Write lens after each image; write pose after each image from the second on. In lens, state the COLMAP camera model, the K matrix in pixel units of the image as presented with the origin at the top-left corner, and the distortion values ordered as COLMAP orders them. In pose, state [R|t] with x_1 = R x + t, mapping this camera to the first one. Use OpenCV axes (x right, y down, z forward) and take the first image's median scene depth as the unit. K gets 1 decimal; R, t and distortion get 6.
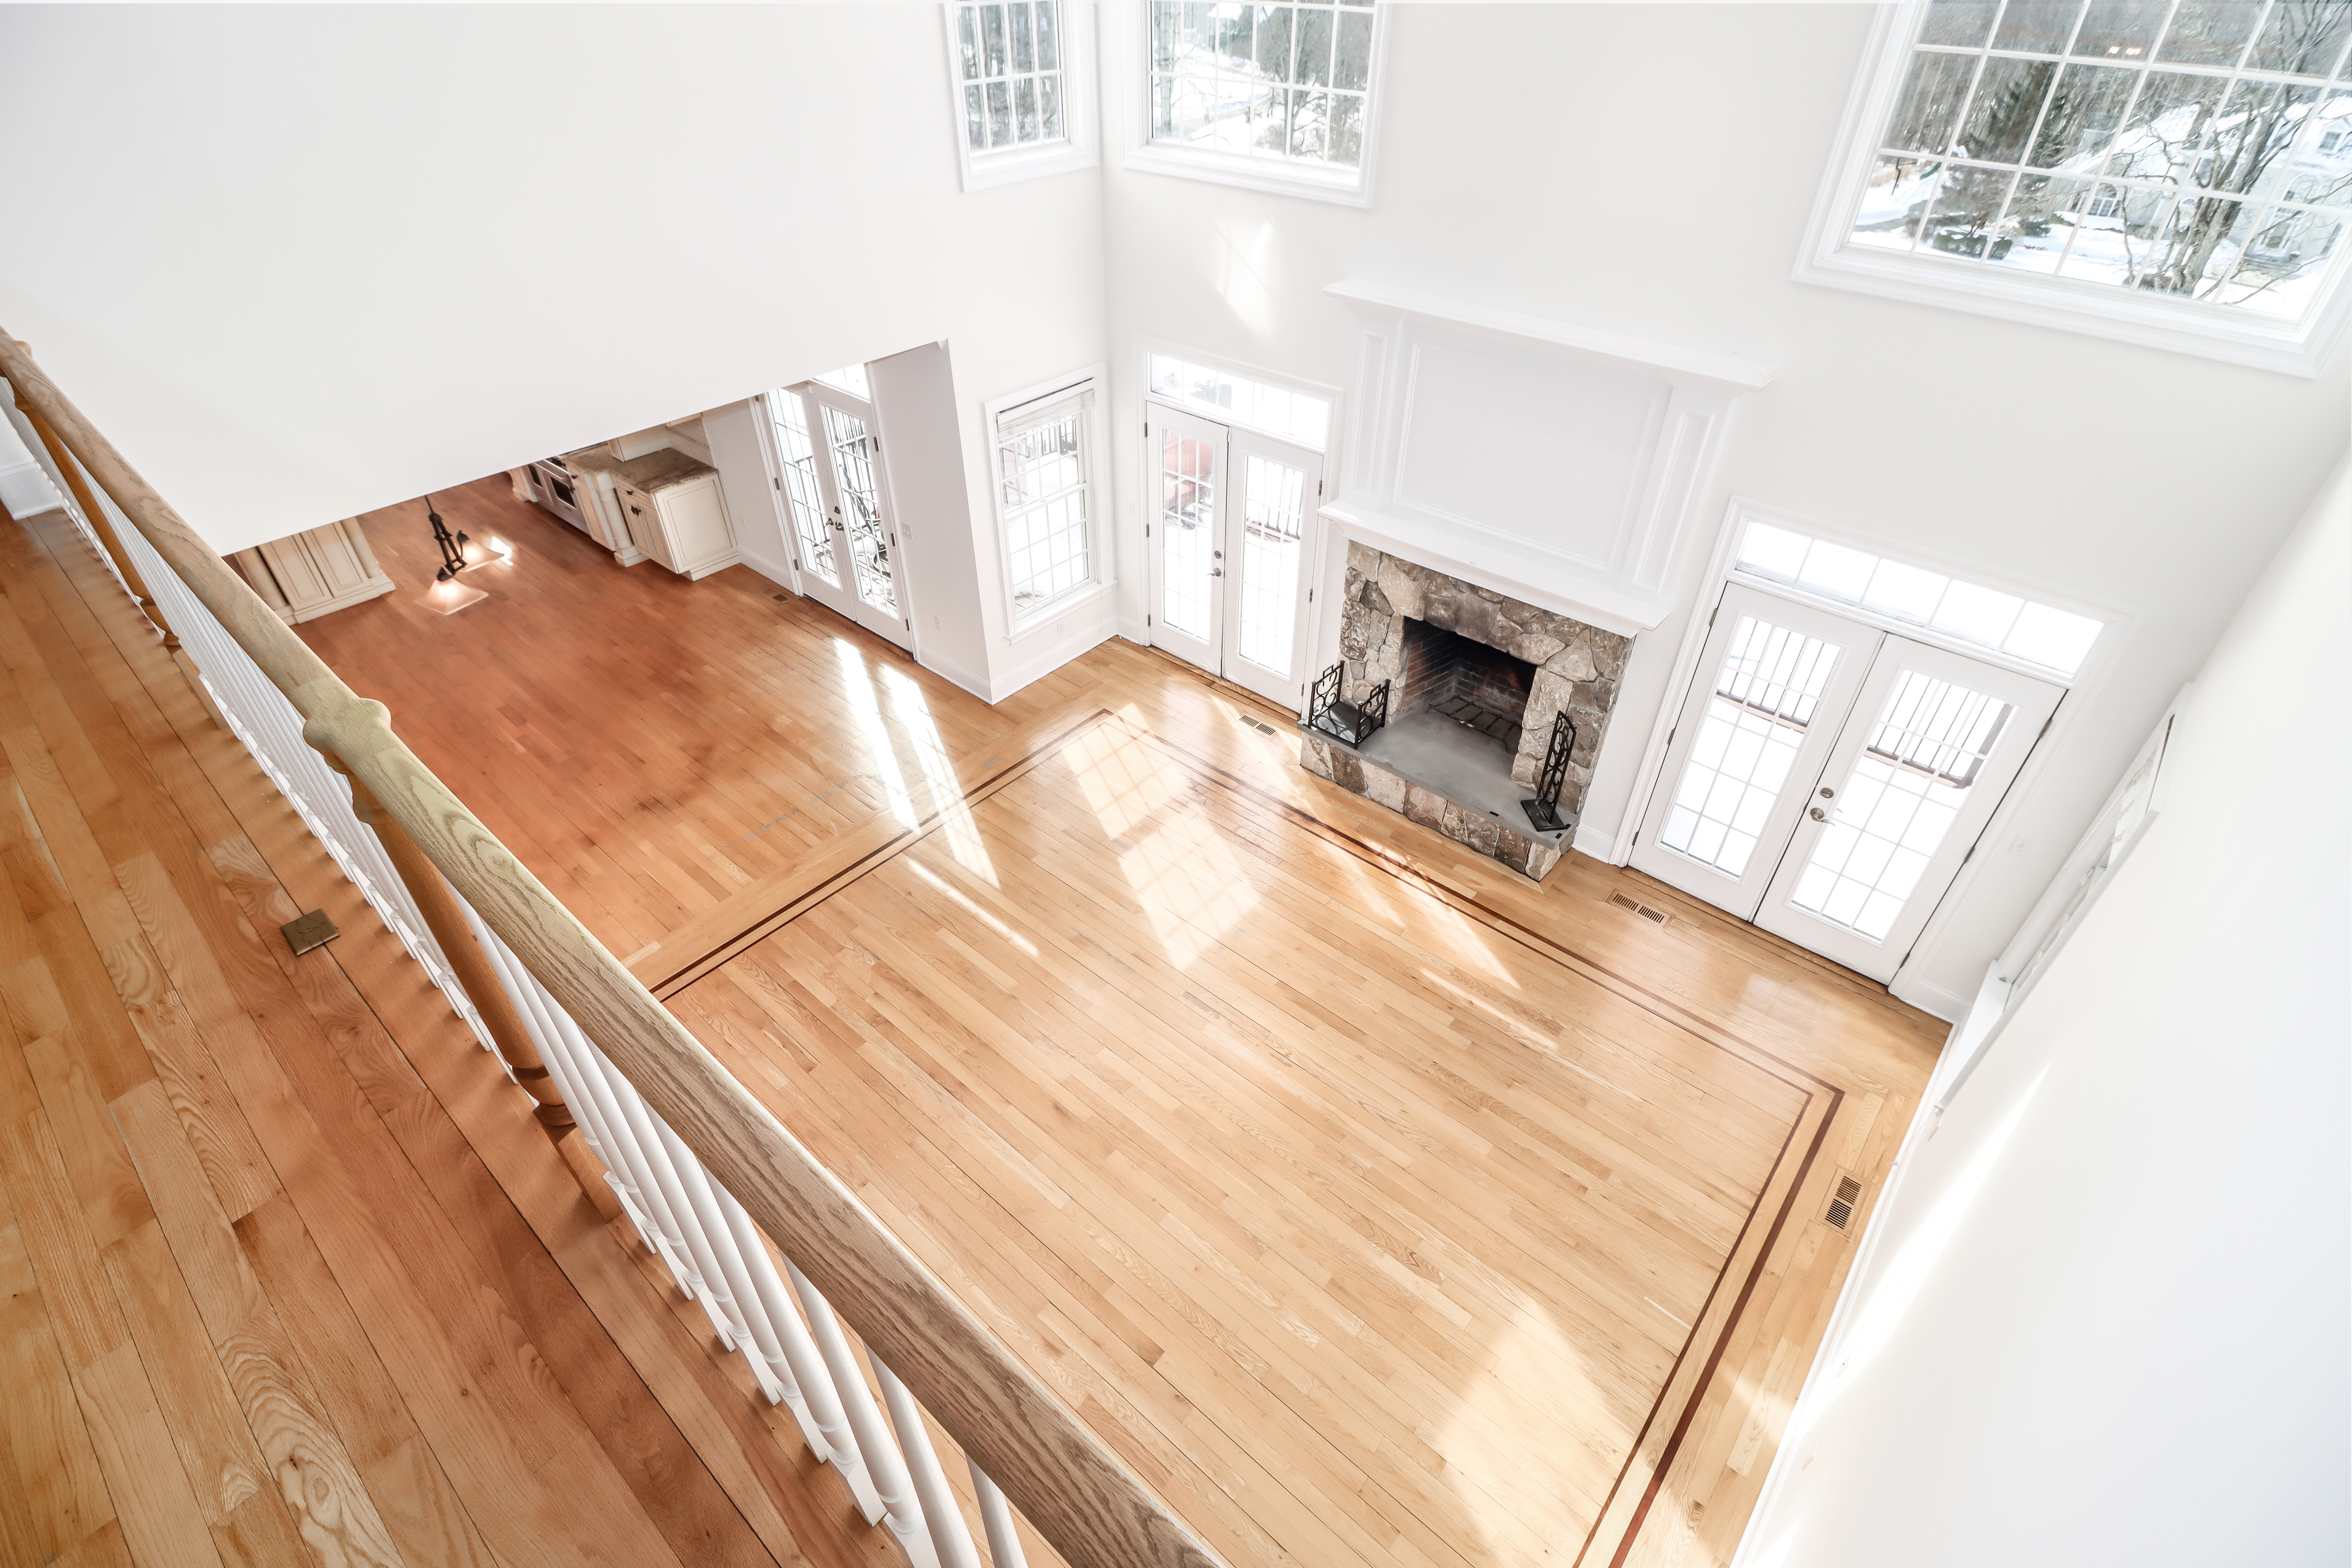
lens RADIAL K [[1090.9, 0, 1165.6], [0, 1090.9, 789.9], [0, 0, 1]] dist [-0.011639, -0.003075]
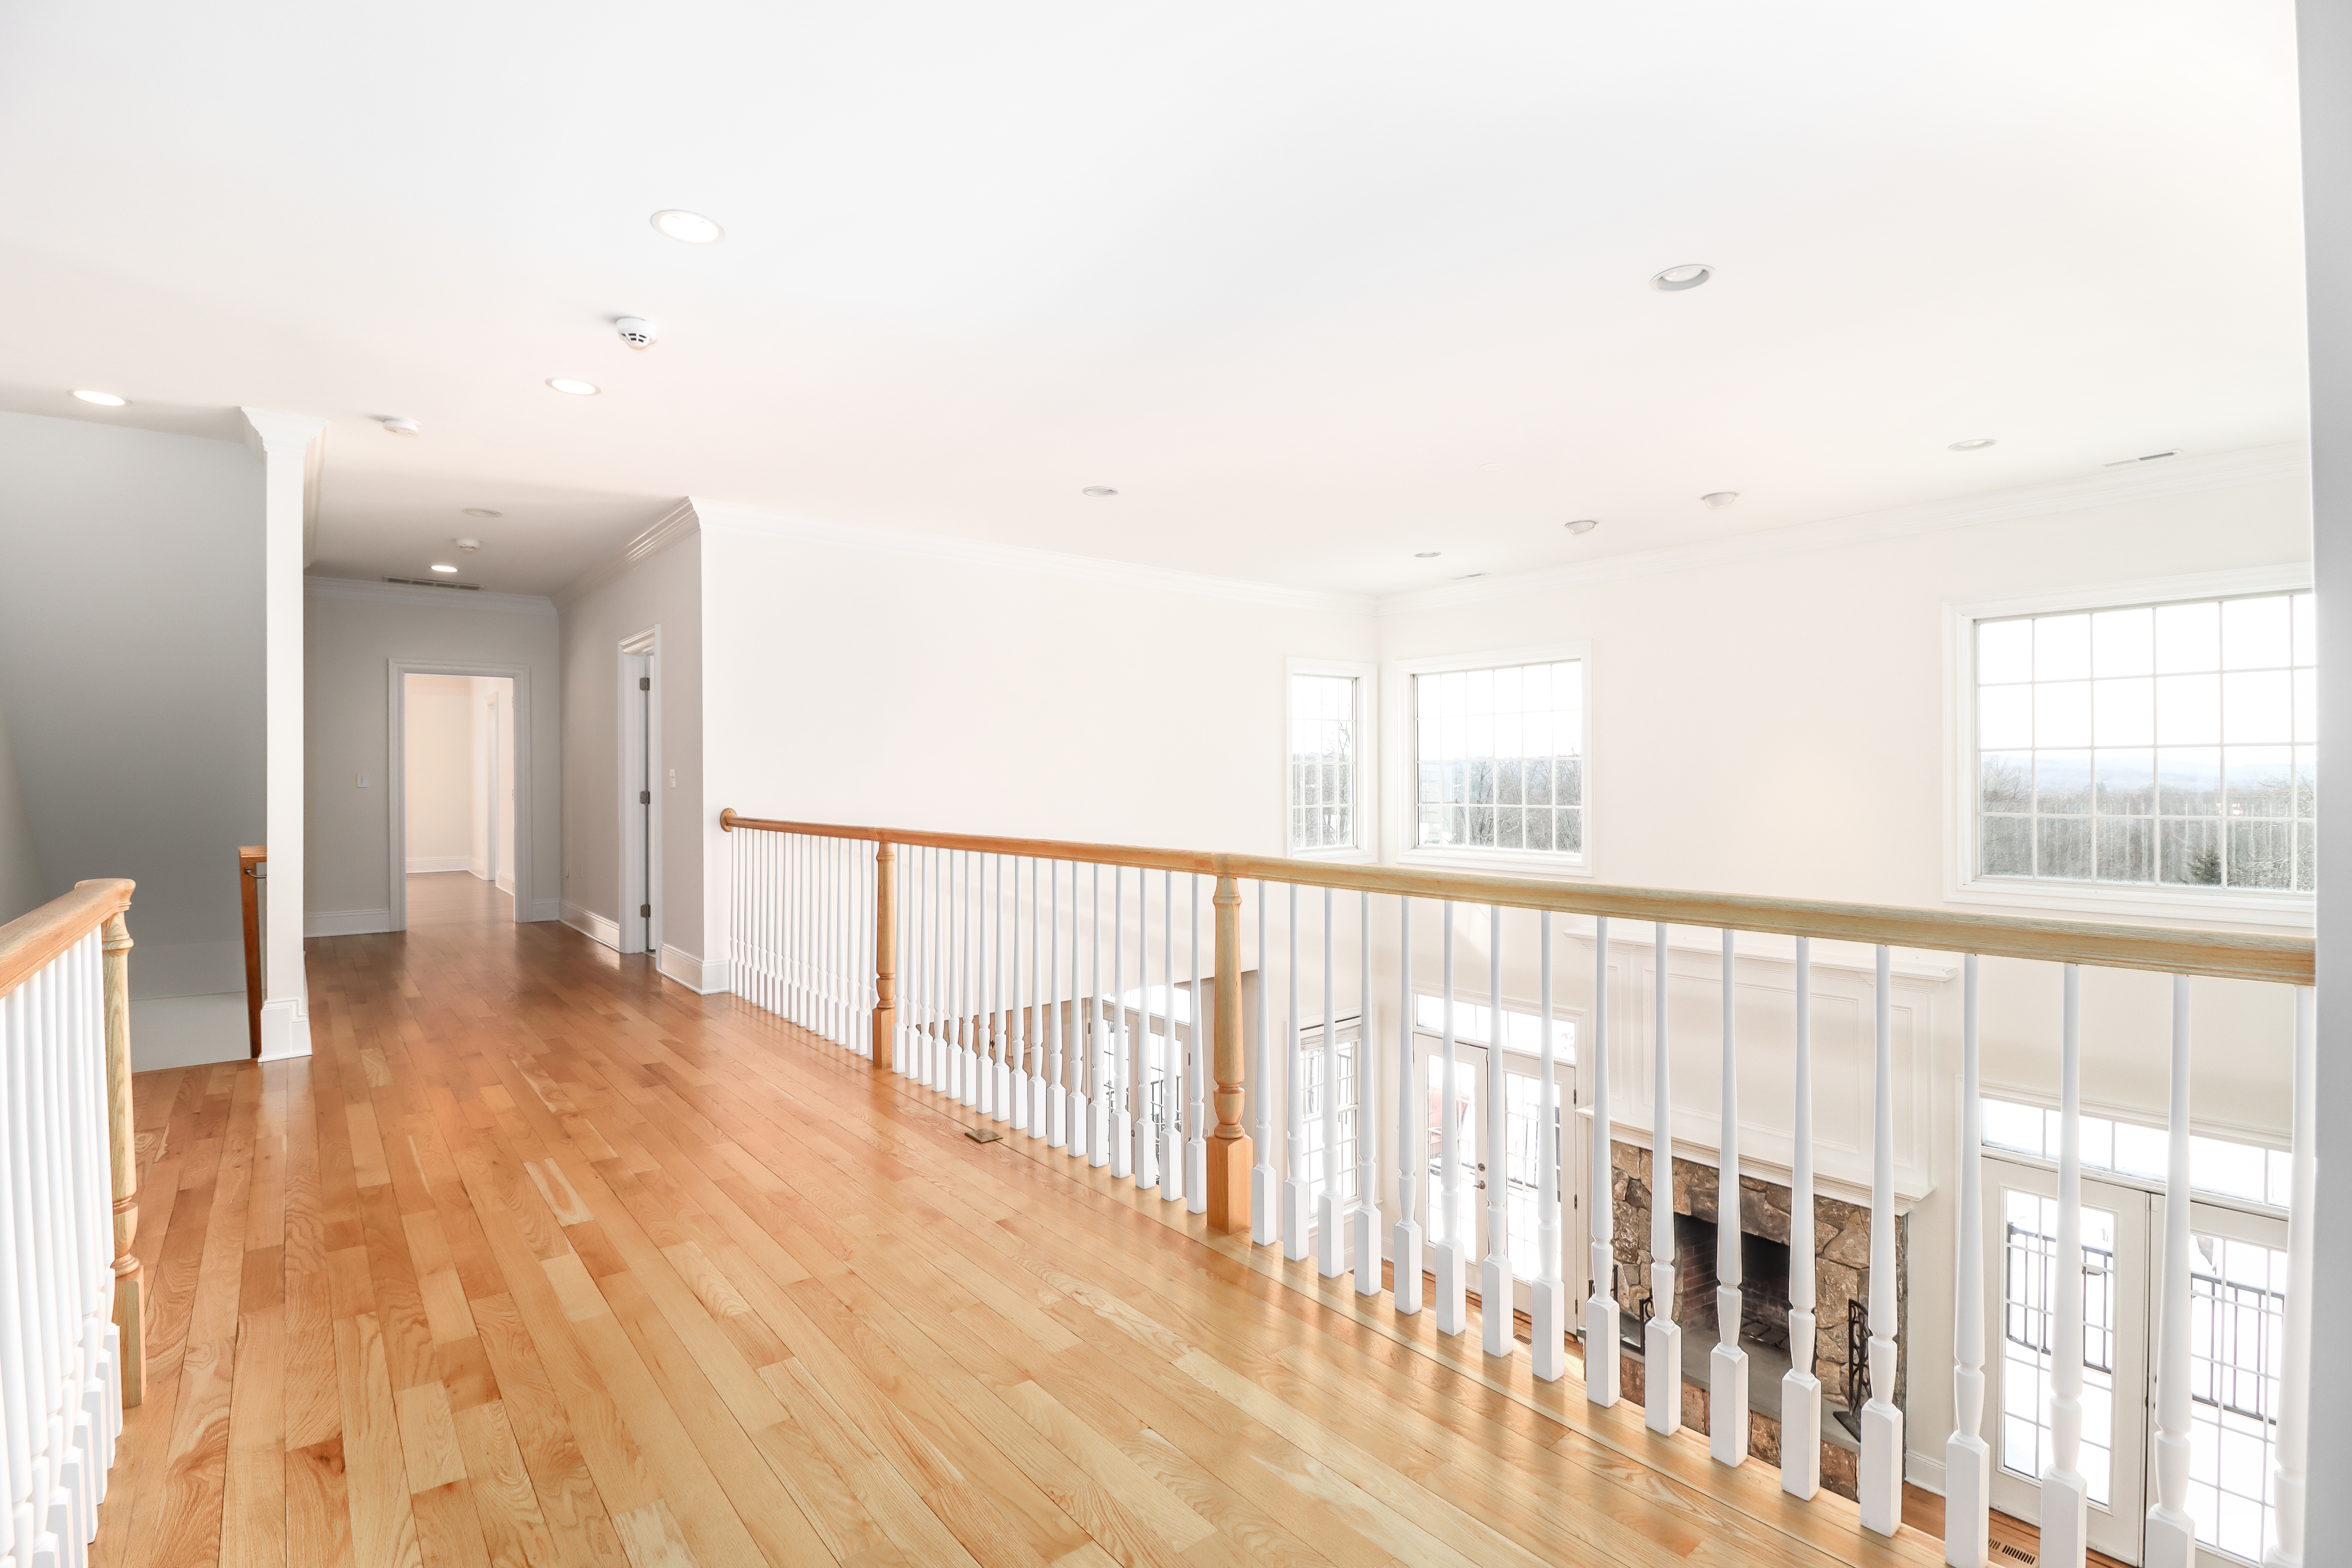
lens RADIAL K [[1090.9, 0, 1172.4], [0, 1090.9, 780.4], [0, 0, 1]] dist [-0.011639, -0.003075]
pose [[0.984761, -0.000191, -0.173914, -0.083785], [-0.107440, 0.785685, -0.609226, 0.221658], [0.136758, 0.618627, 0.773691, -0.165995]]
